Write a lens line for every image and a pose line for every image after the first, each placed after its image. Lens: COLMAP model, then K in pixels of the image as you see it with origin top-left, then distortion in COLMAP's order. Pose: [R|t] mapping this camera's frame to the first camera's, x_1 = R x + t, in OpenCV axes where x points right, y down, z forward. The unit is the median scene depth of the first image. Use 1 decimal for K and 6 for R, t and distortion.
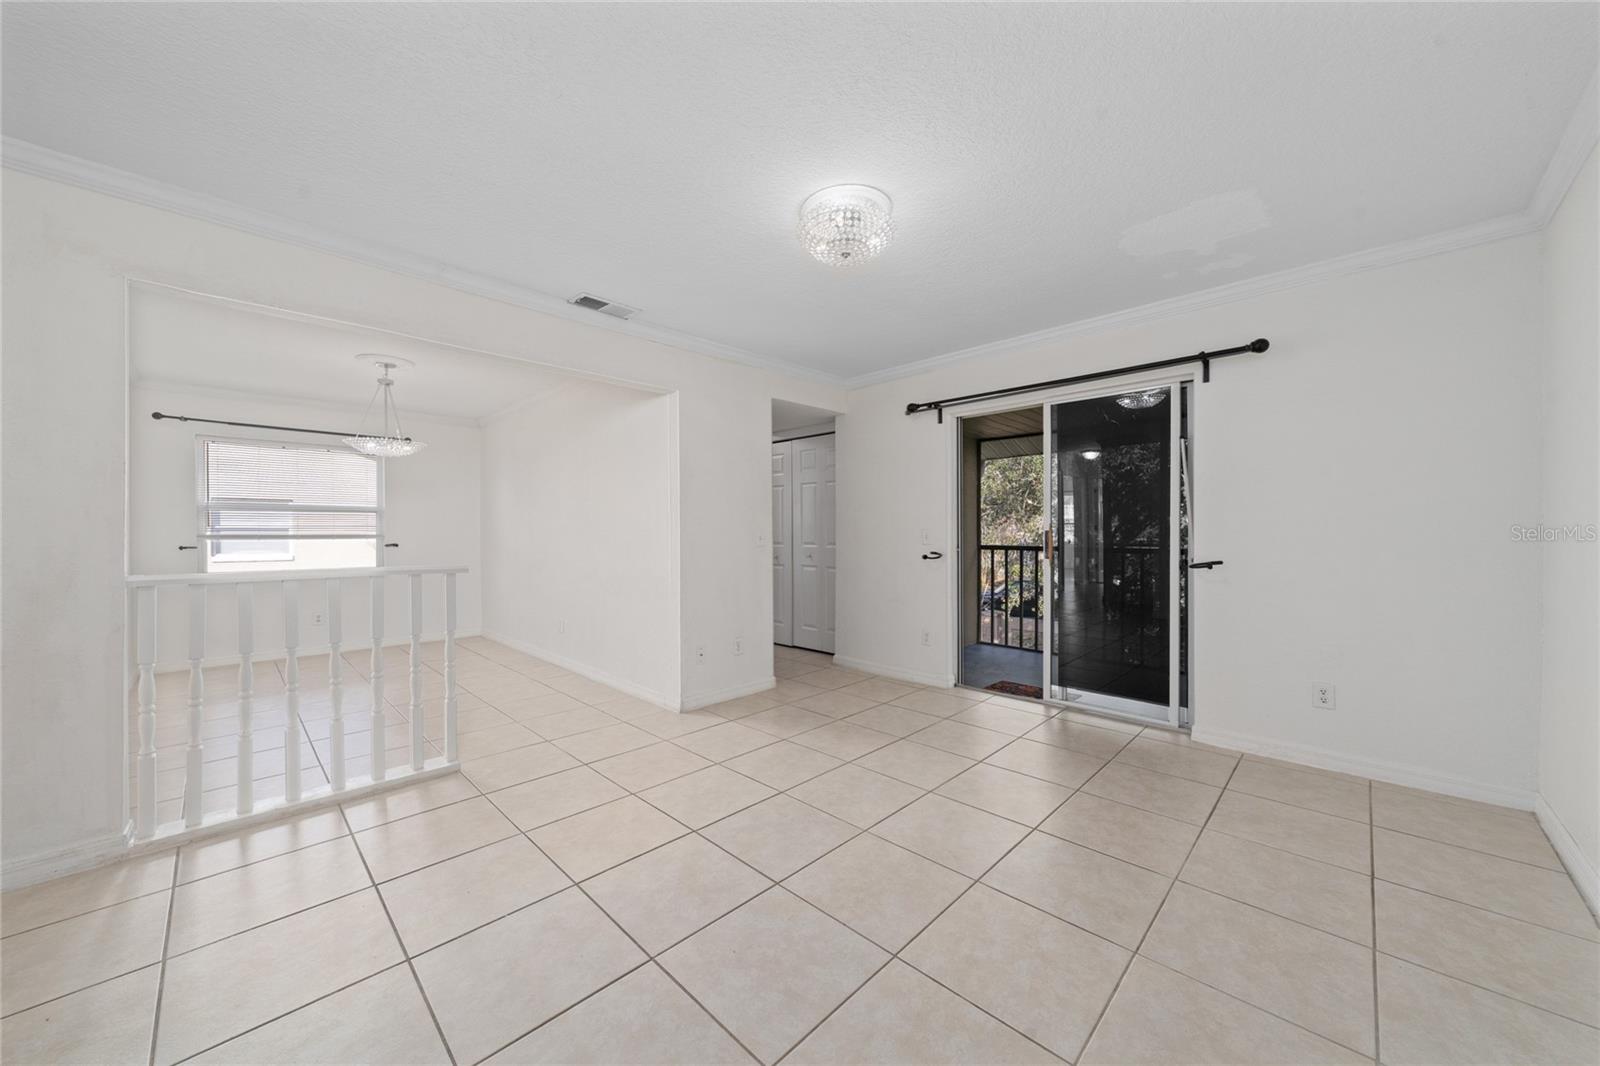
lens RADIAL K [[574.1, 0, 804.4], [0, 574.1, 552.3], [0, 0, 1]] dist [-0.000257, 0.000006]
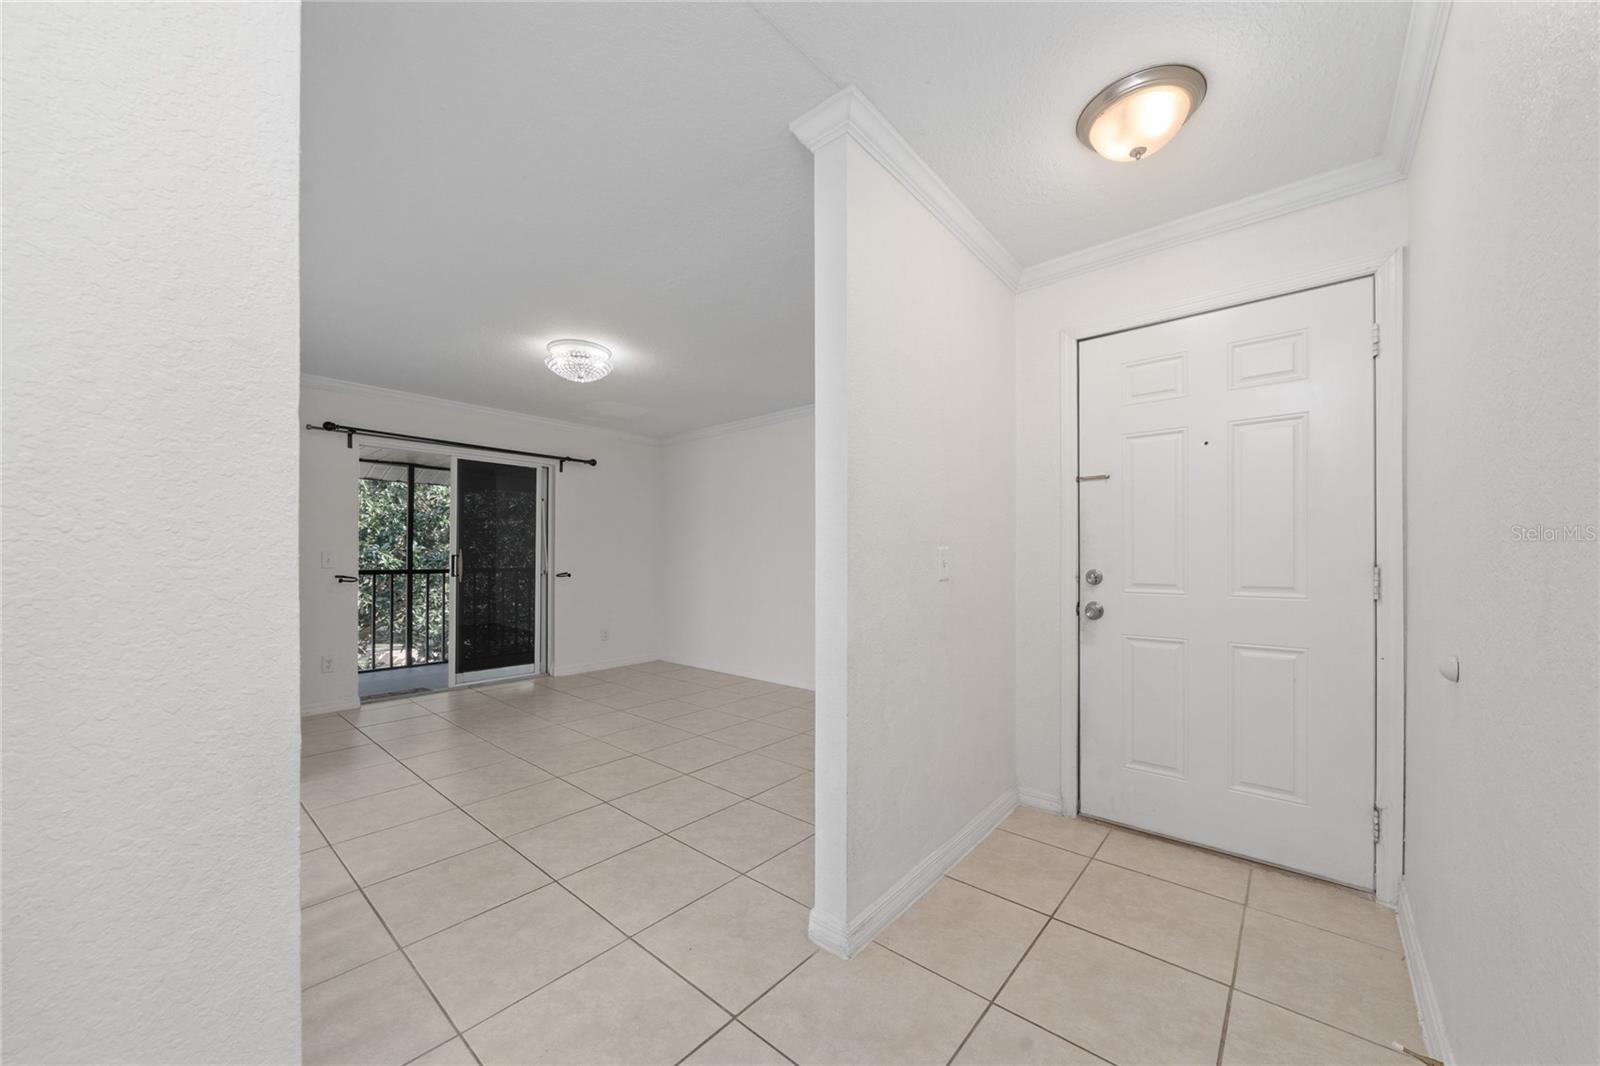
lens RADIAL K [[574.1, 0, 804.4], [0, 574.1, 552.3], [0, 0, 1]] dist [-0.000257, 0.000006]
pose [[-0.058239, 0.013069, 0.998217, -1.018390], [0.031228, 0.999449, -0.011263, -0.003998], [-0.997814, 0.030517, -0.058615, 0.323866]]
